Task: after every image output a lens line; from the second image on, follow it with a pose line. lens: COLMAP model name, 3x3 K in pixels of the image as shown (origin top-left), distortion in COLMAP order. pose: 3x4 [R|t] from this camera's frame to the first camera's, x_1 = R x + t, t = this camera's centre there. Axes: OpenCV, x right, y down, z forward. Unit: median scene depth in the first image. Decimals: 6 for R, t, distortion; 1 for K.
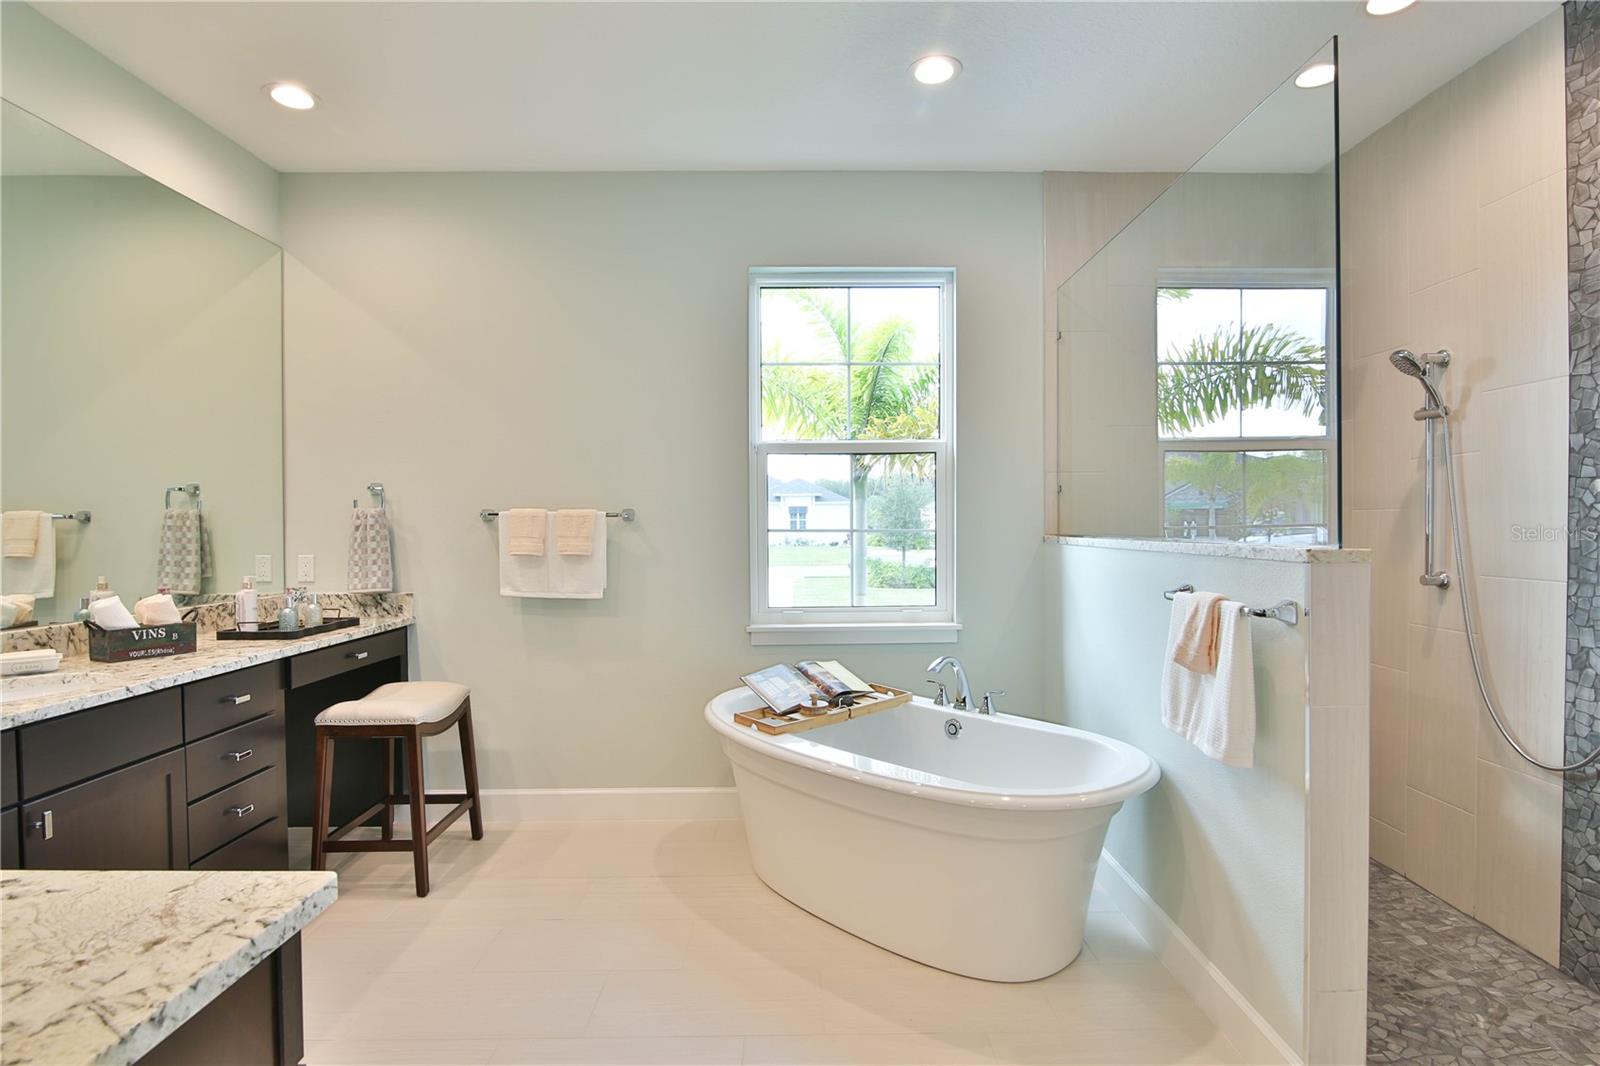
lens RADIAL K [[786.5, 0, 813.5], [0, 786.5, 535.9], [0, 0, 1]] dist [-0.021714, 0.000695]
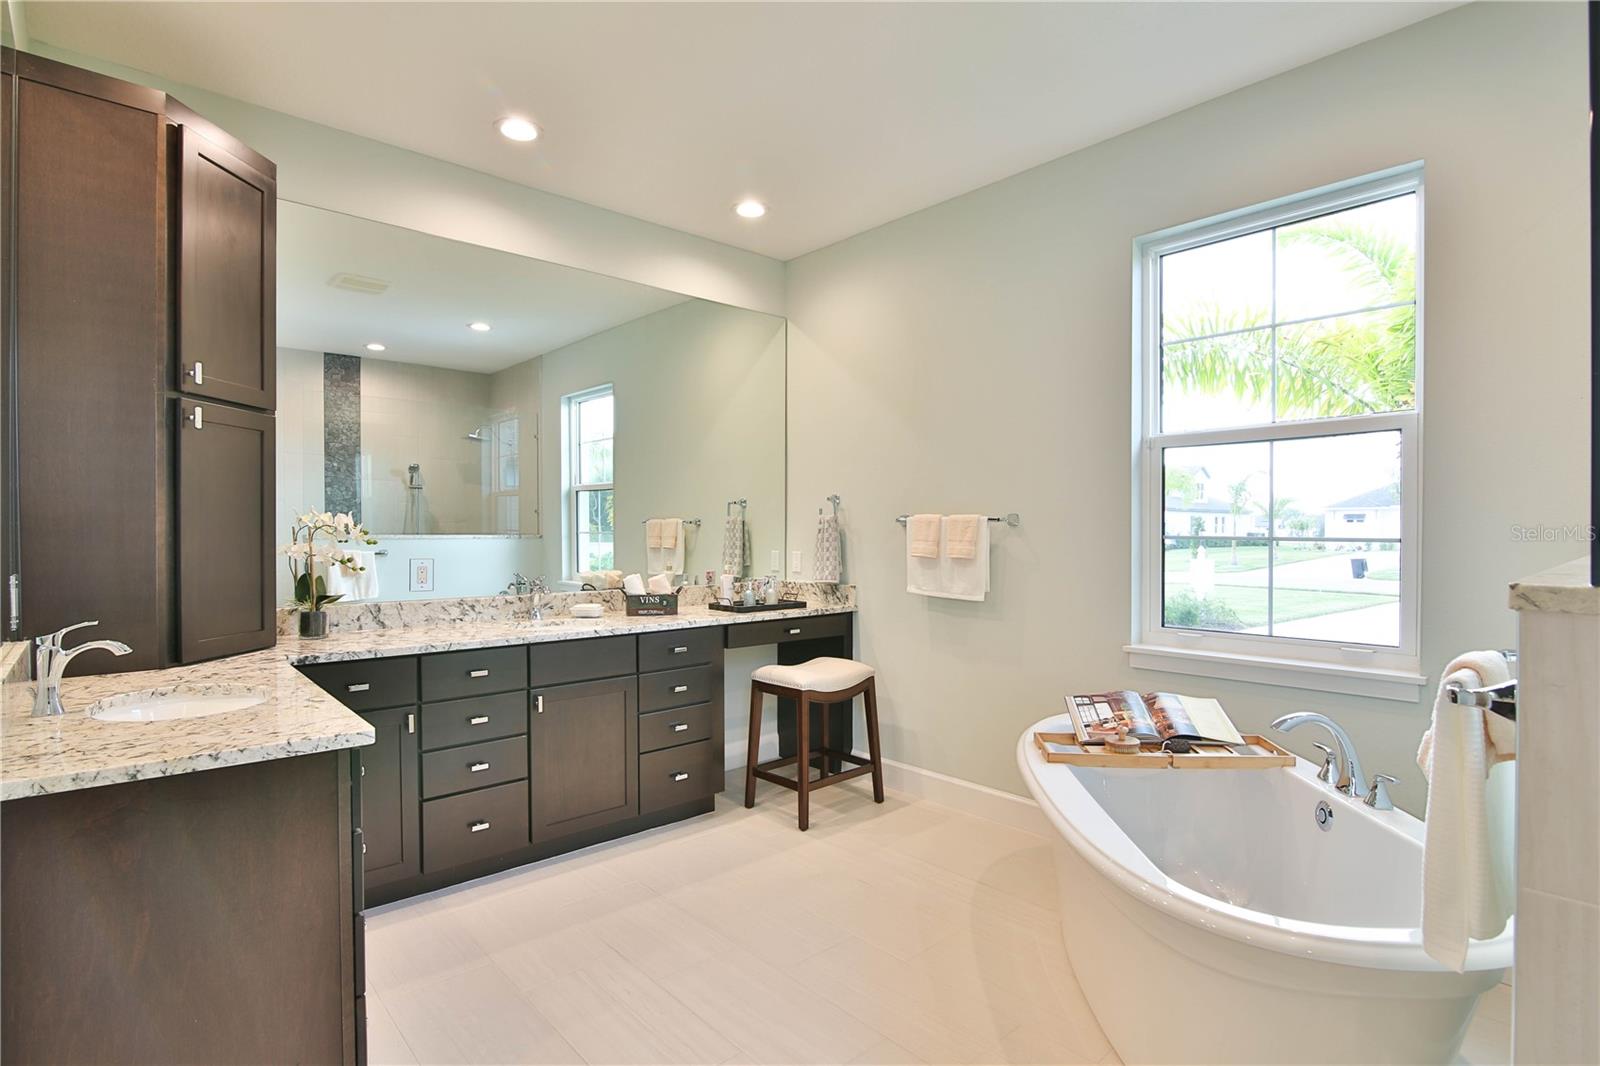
lens RADIAL K [[783.8, 0, 803.9], [0, 783.8, 541.0], [0, 0, 1]] dist [-0.020510, 0.000508]
pose [[0.659371, 0.016398, -0.751639, 0.400841], [-0.015177, 0.999849, 0.008500, -0.005079], [0.751665, 0.005803, 0.659520, 0.172867]]
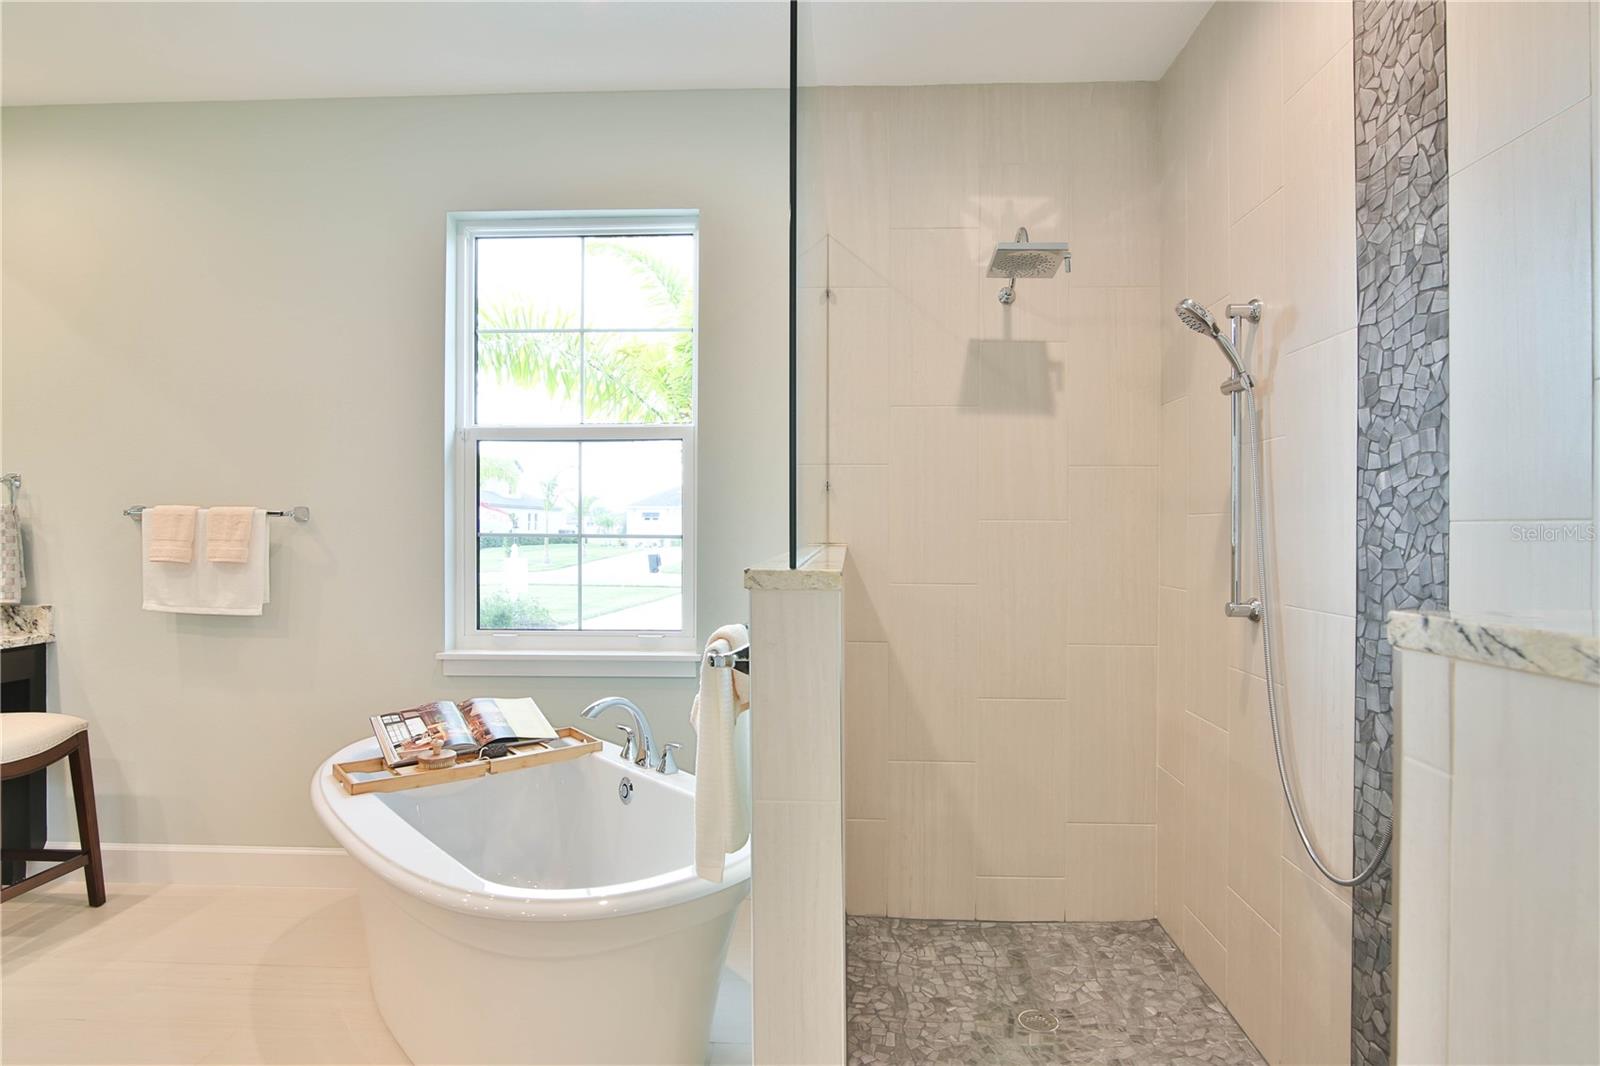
lens RADIAL K [[885.8, 0, 808.6], [0, 885.8, 527.8], [0, 0, 1]] dist [-0.015176, -0.000459]
pose [[0.998279, 0.008732, -0.057993, 0.415979], [-0.009609, 0.999844, -0.014849, -0.004603], [0.057854, 0.015381, 0.998207, 0.128810]]
